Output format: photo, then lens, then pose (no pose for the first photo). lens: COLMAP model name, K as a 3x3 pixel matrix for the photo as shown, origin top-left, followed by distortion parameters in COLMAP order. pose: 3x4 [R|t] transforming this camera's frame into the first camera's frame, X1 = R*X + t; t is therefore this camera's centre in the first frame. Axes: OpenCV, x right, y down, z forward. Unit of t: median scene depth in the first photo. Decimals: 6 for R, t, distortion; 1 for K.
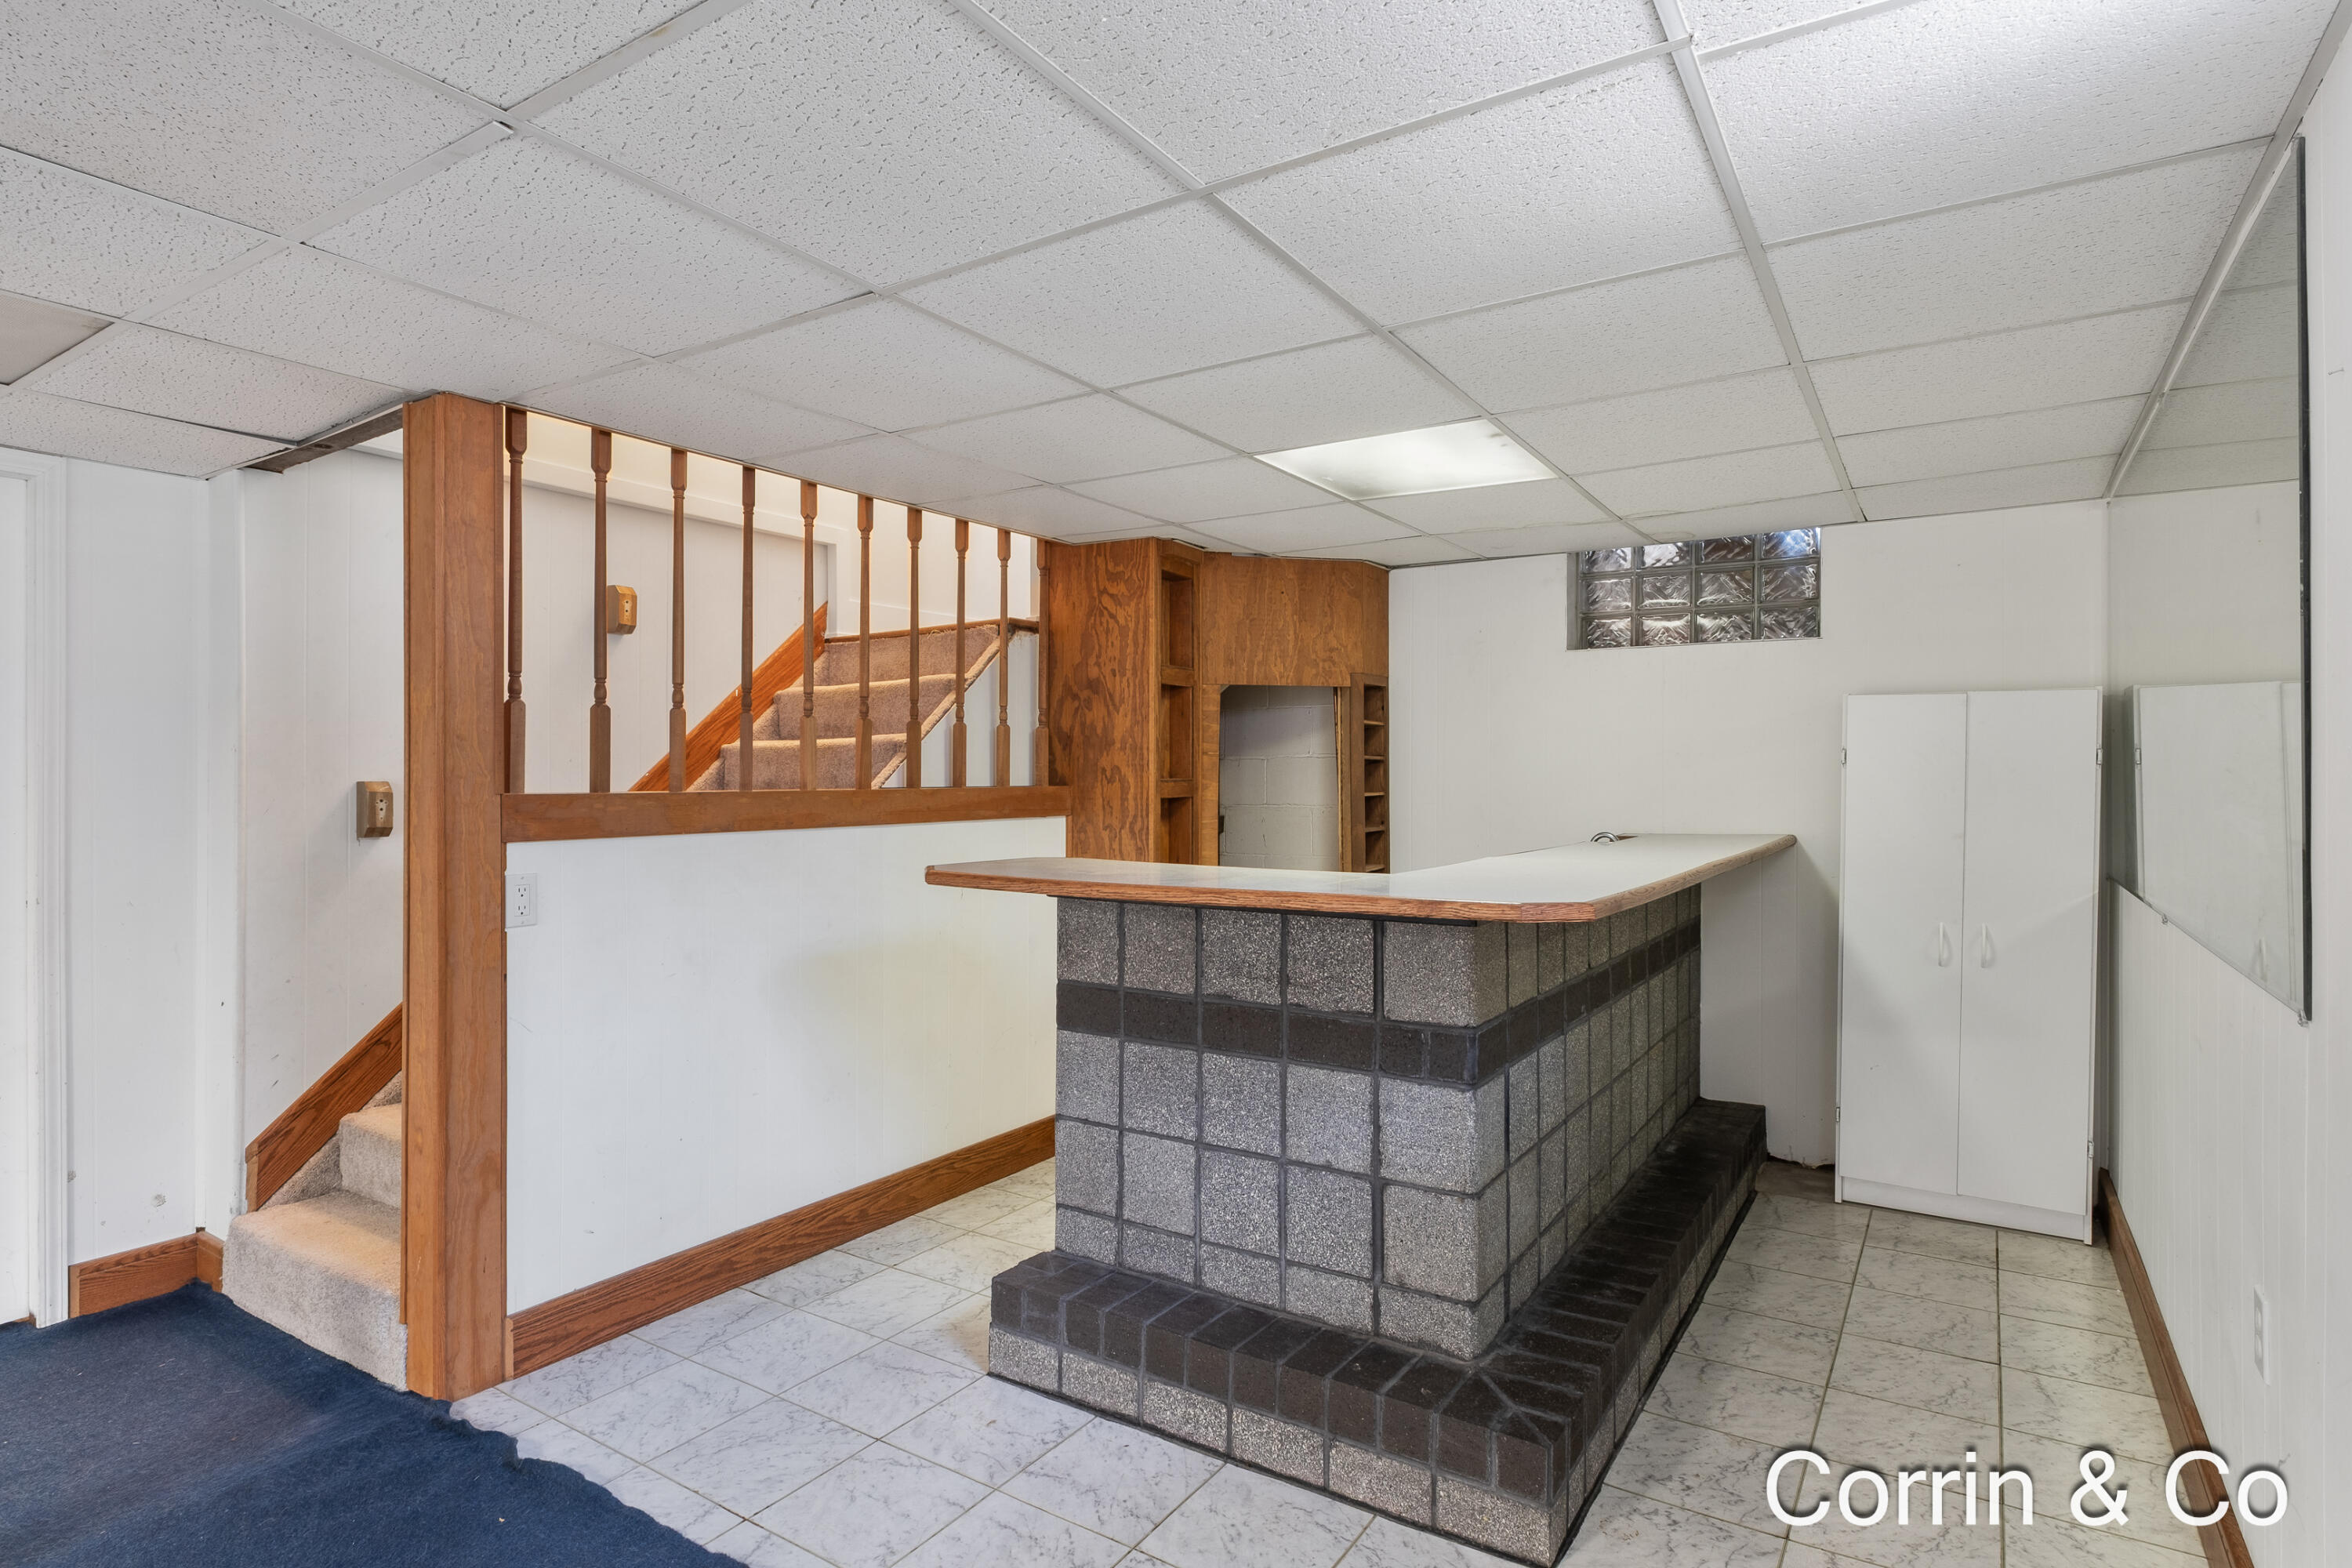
lens RADIAL K [[1209.4, 0, 1176.0], [0, 1209.4, 784.0], [0, 0, 1]] dist [0.002298, 0.000071]
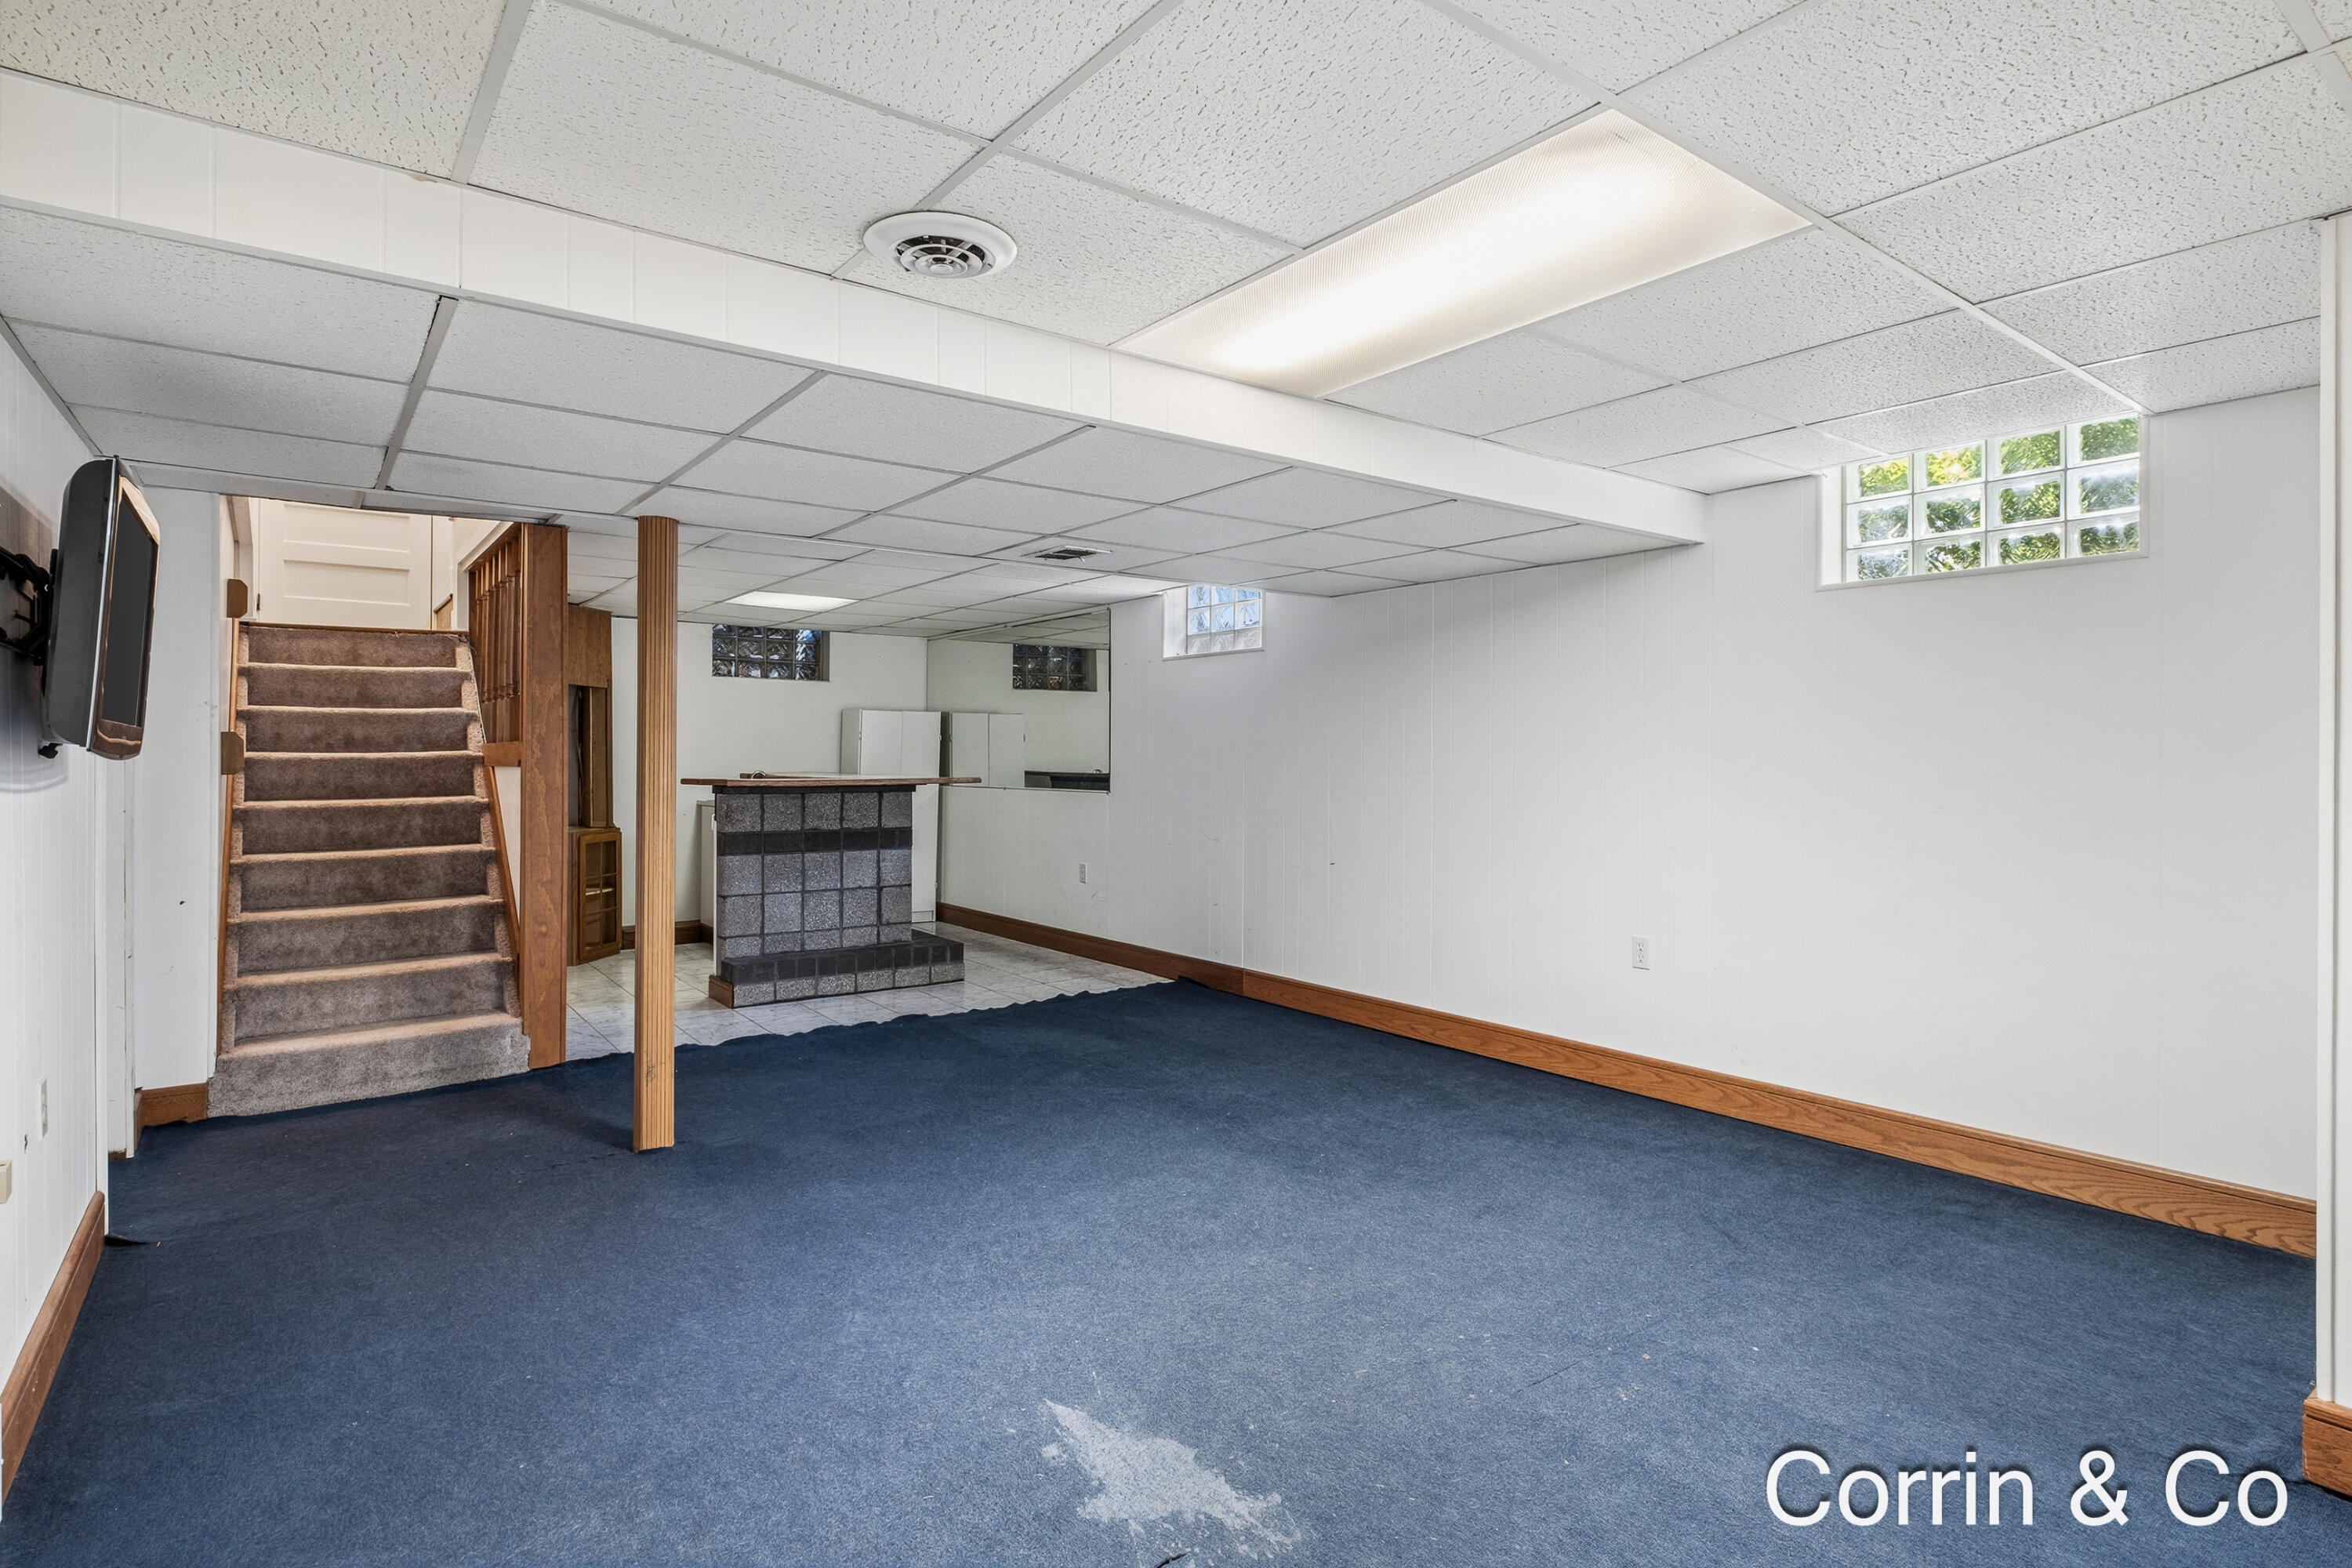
lens RADIAL K [[1209.4, 0, 1176.0], [0, 1209.4, 784.0], [0, 0, 1]] dist [0.002298, 0.000071]
pose [[0.345689, -0.012612, 0.938264, -2.024068], [0.003591, 0.999920, 0.012117, 0.057933], [-0.938342, -0.000820, 0.345706, -0.539744]]
